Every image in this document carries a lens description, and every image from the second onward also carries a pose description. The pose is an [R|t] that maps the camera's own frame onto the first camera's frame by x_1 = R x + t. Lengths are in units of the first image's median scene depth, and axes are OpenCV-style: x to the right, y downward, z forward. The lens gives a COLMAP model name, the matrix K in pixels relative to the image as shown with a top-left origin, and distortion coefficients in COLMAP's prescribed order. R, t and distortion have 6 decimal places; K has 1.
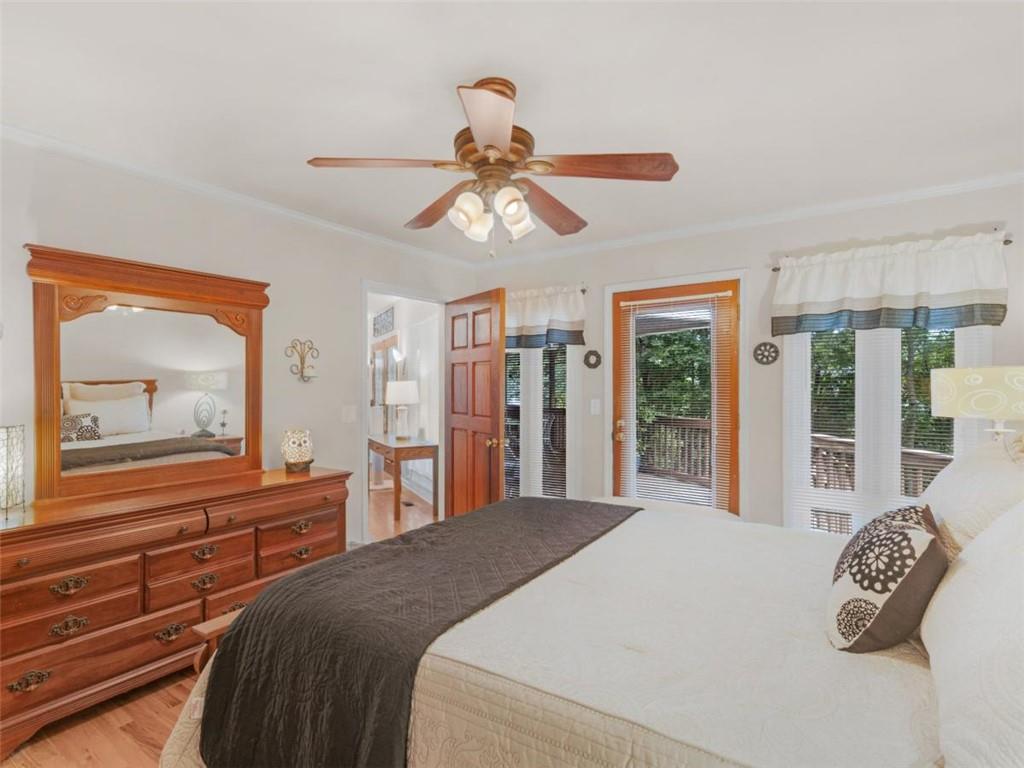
lens RADIAL K [[516.1, 0, 509.8], [0, 516.1, 385.0], [0, 0, 1]] dist [0.019881, -0.000643]
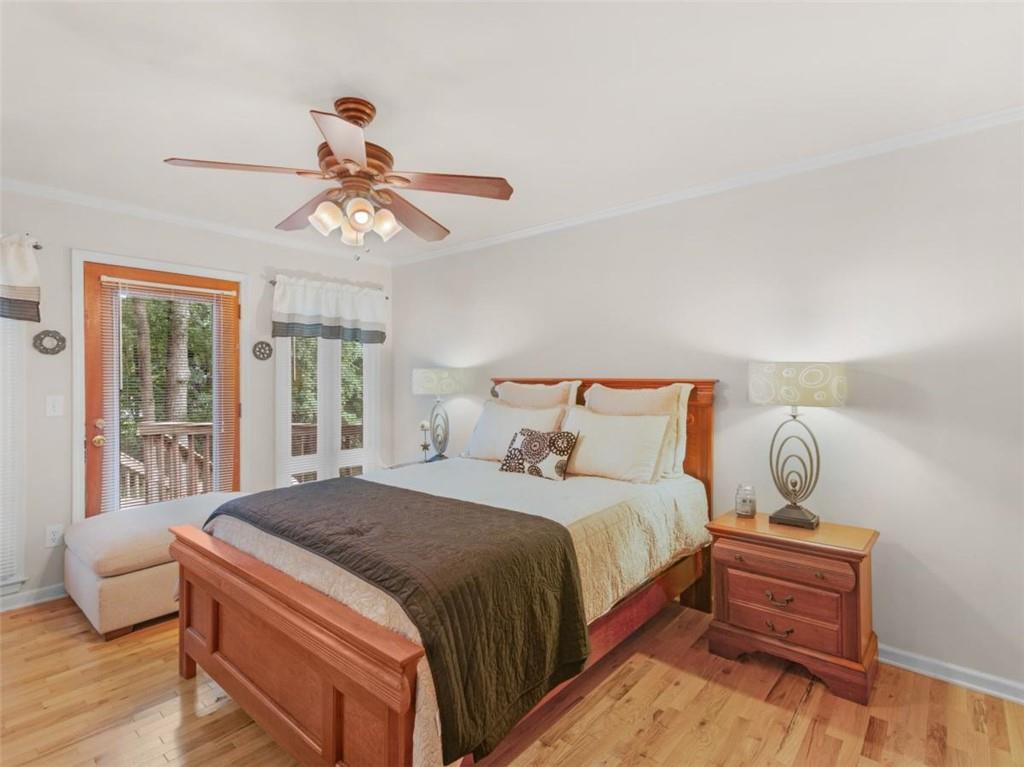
lens RADIAL K [[516.1, 0, 490.7], [0, 516.1, 379.8], [0, 0, 1]] dist [0.019881, -0.000643]
pose [[0.136765, -0.000055, 0.990604, -0.590236], [0.001099, 0.999999, -0.000096, 0.006072], [-0.990603, 0.001102, 0.136765, 0.316579]]
